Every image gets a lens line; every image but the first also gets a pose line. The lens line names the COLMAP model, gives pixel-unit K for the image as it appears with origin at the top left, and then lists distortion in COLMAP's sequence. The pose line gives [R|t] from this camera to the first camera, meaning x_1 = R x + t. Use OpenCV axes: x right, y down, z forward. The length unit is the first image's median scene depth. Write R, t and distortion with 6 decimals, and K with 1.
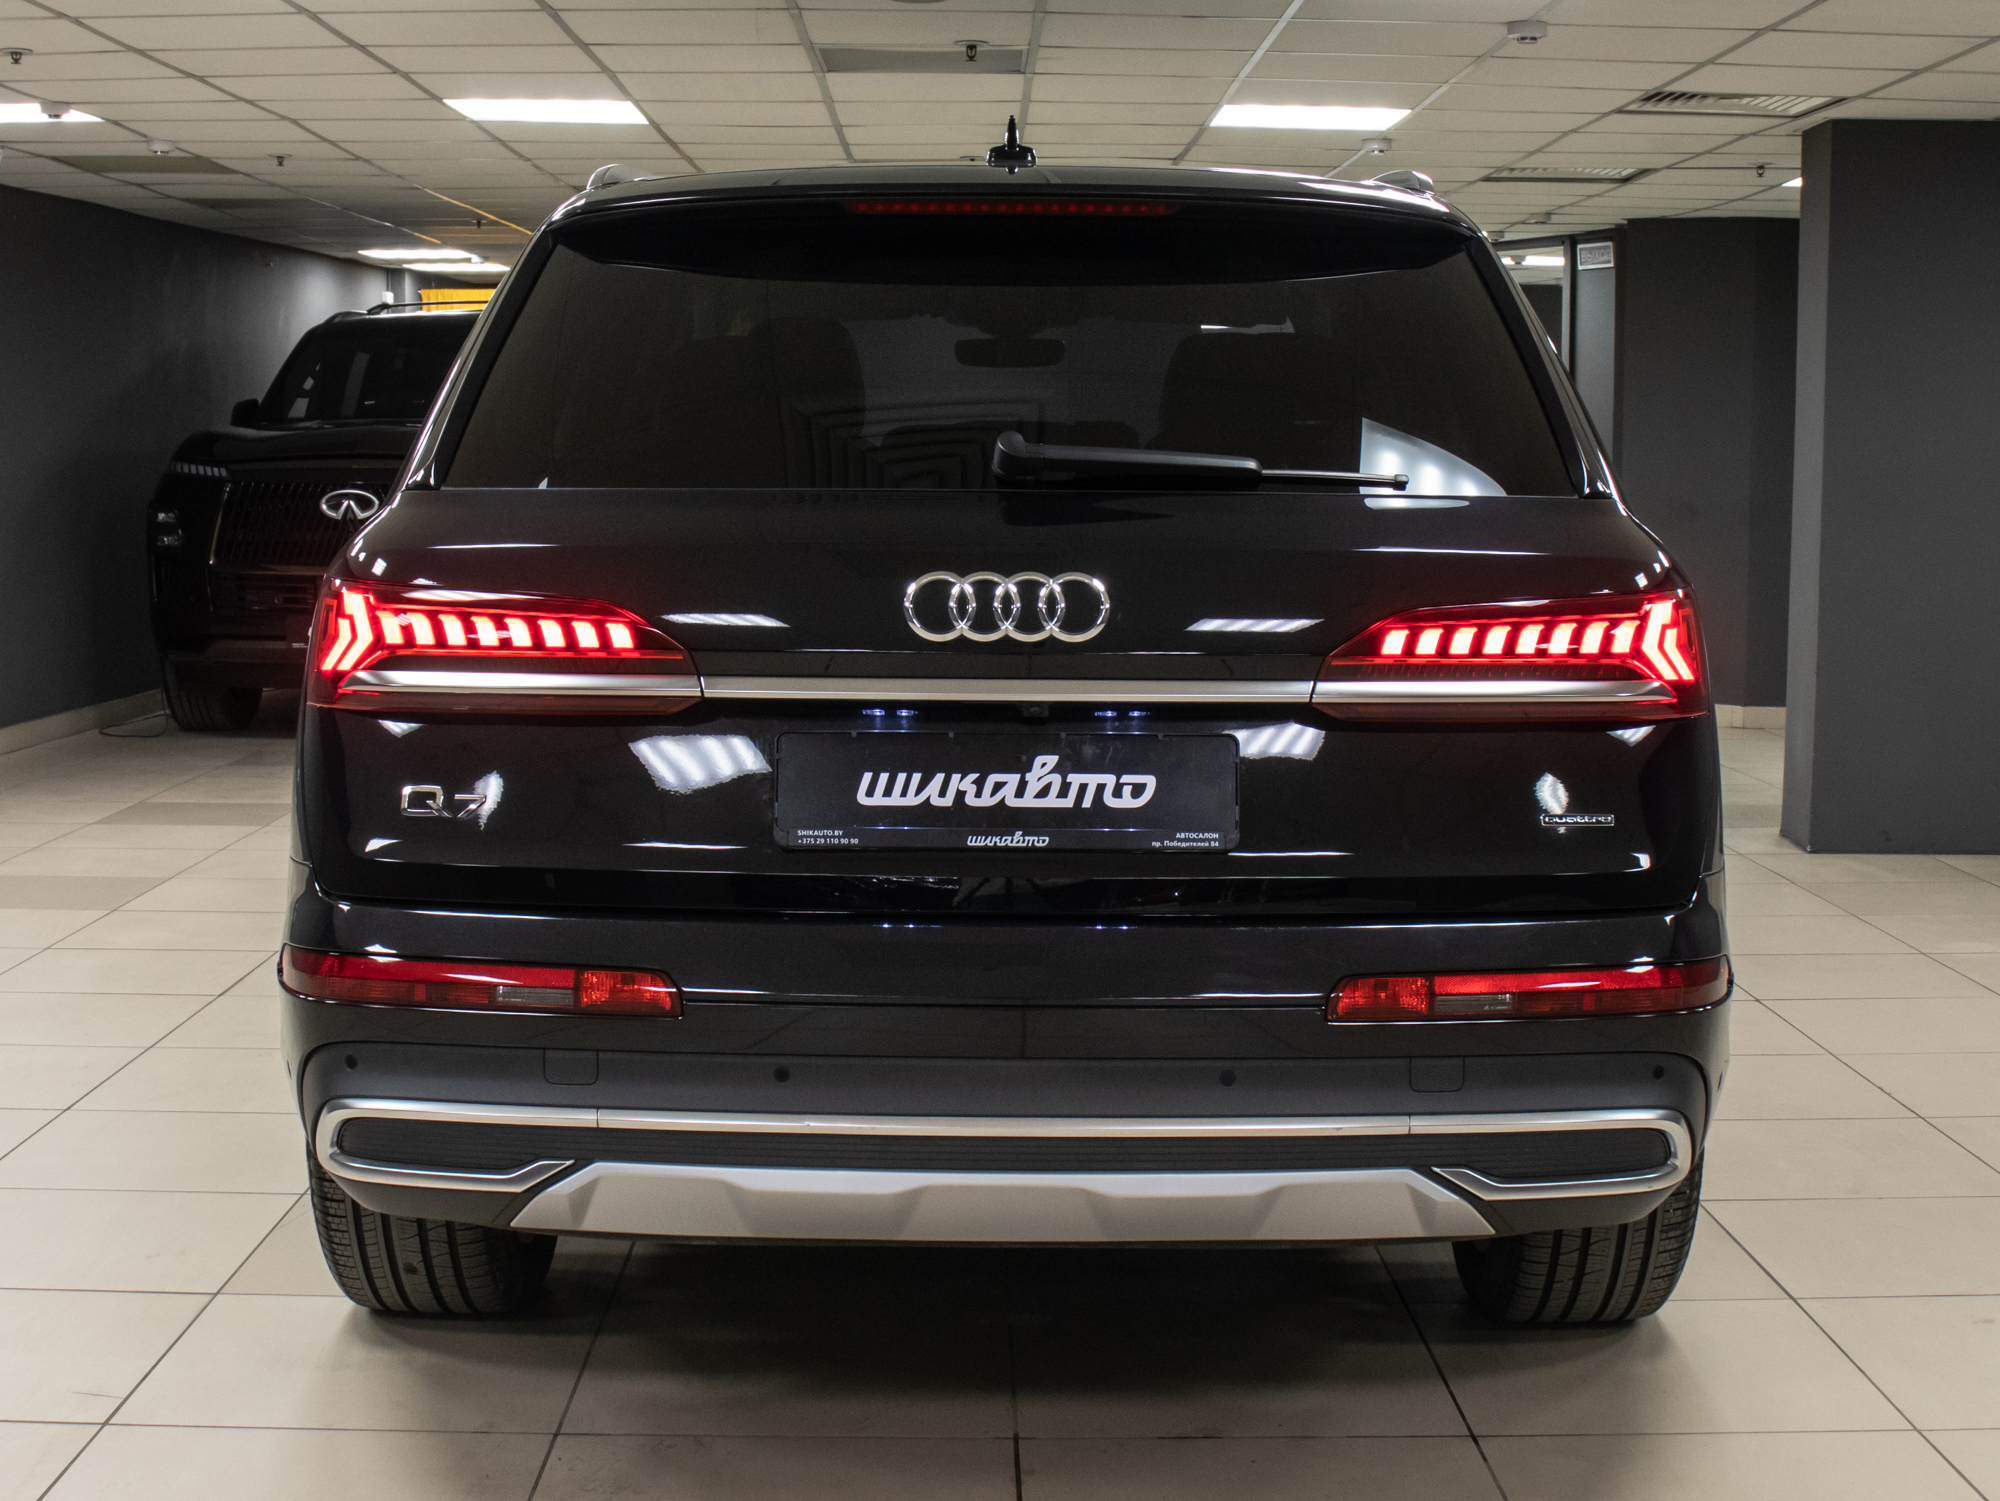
lens RADIAL K [[2087.1, 0, 1001.7], [0, 2087.1, 754.2], [0, 0, 1]] dist [-0.049283, 0.000000]
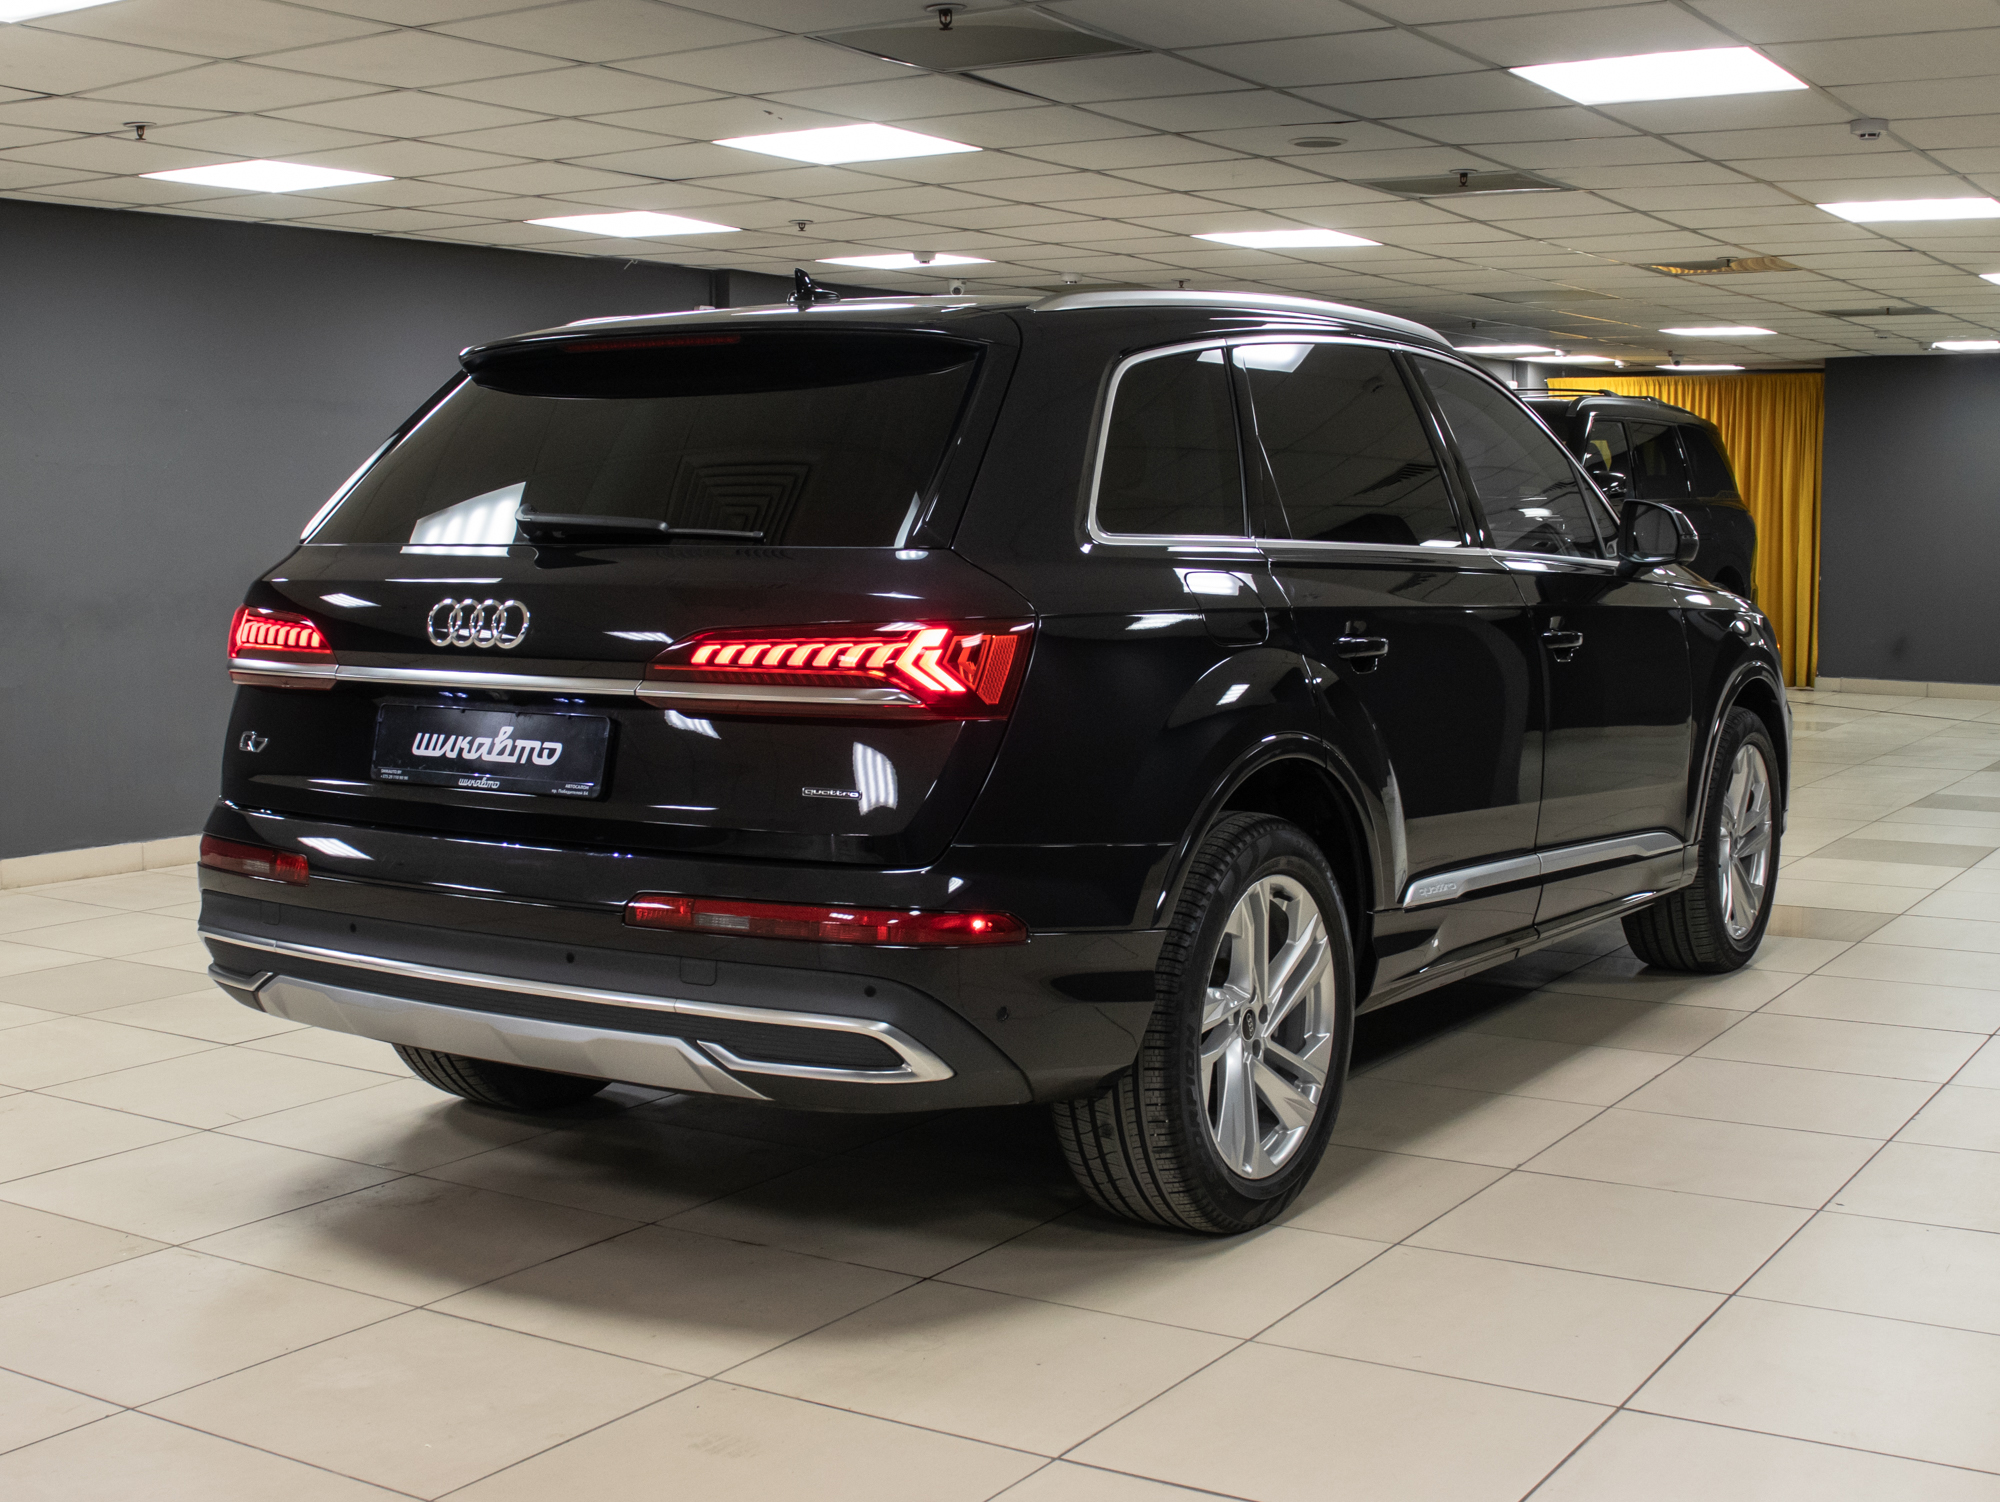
lens RADIAL K [[1819.0, 0, 1001.4], [0, 1819.0, 758.7], [0, 0, 1]] dist [-0.084172, -0.012379]
pose [[0.907207, 0.050114, -0.417690, 0.859935], [-0.056441, 0.998402, -0.002799, 0.007215], [0.416882, 0.026115, 0.908585, 0.002243]]
